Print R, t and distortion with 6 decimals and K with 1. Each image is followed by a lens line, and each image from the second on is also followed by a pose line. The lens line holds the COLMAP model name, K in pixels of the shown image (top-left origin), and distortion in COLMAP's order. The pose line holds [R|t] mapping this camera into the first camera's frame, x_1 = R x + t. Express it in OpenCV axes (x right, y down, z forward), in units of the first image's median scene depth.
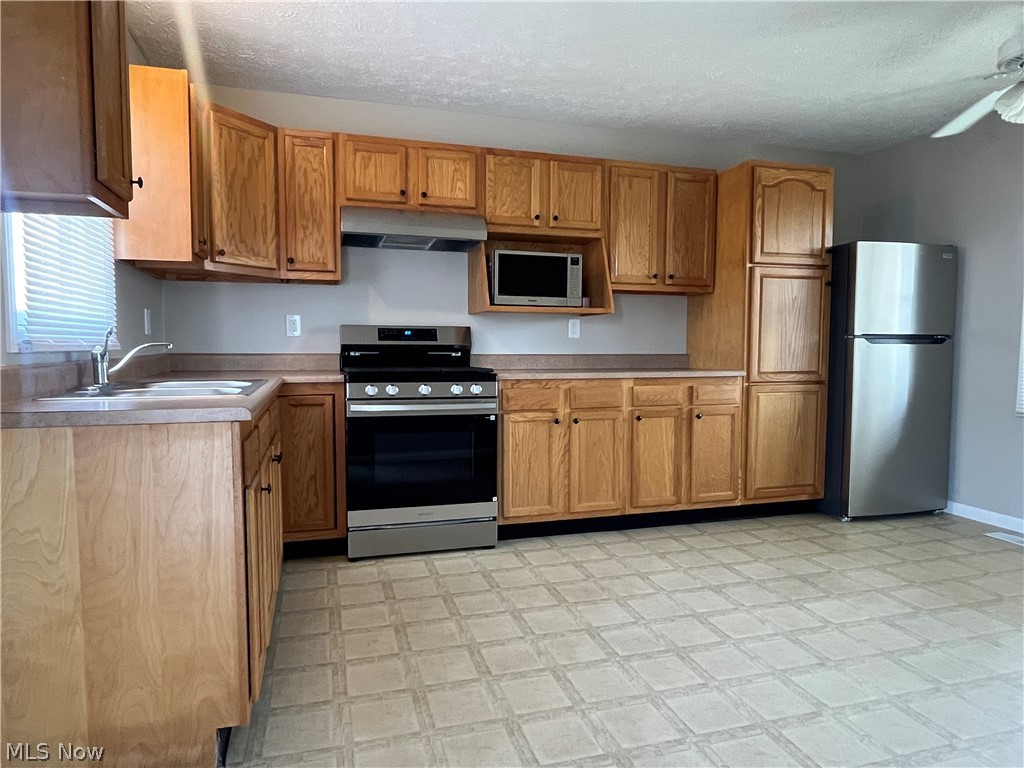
lens RADIAL K [[632.6, 0, 508.2], [0, 632.6, 385.5], [0, 0, 1]] dist [-0.001504, -0.000883]
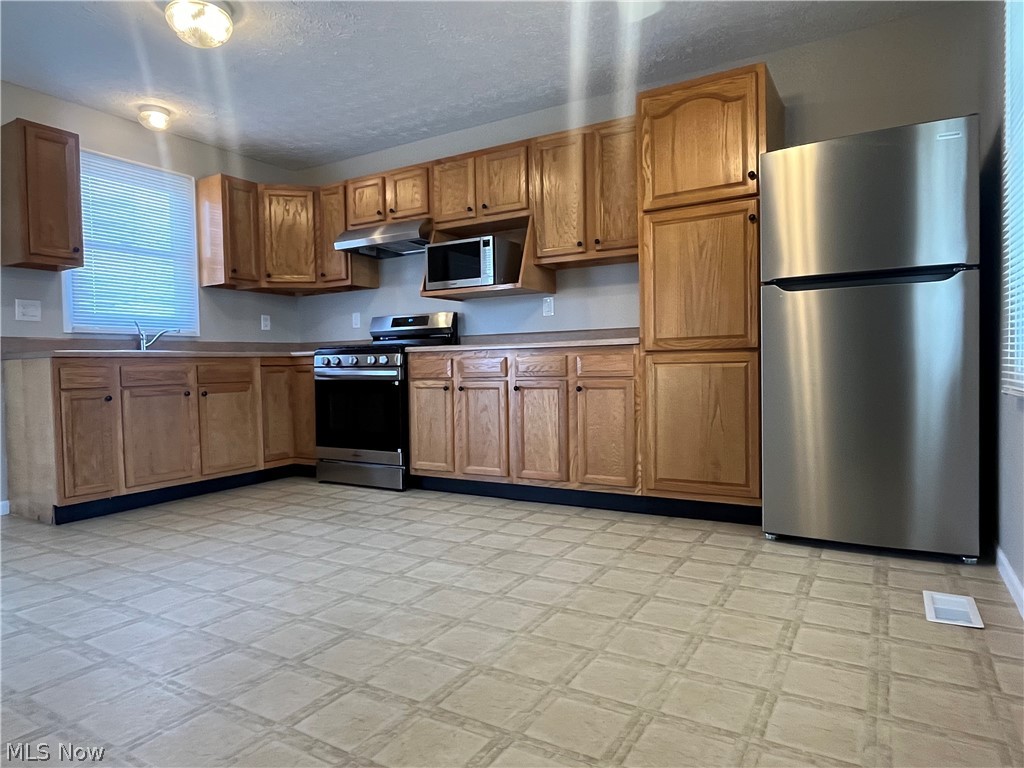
lens RADIAL K [[632.6, 0, 509.1], [0, 632.6, 384.8], [0, 0, 1]] dist [-0.001504, -0.000883]
pose [[0.676334, 0.006507, -0.736566, 0.948715], [-0.028085, 0.999462, -0.016959, 0.064101], [0.736059, 0.032156, 0.676153, 0.311904]]
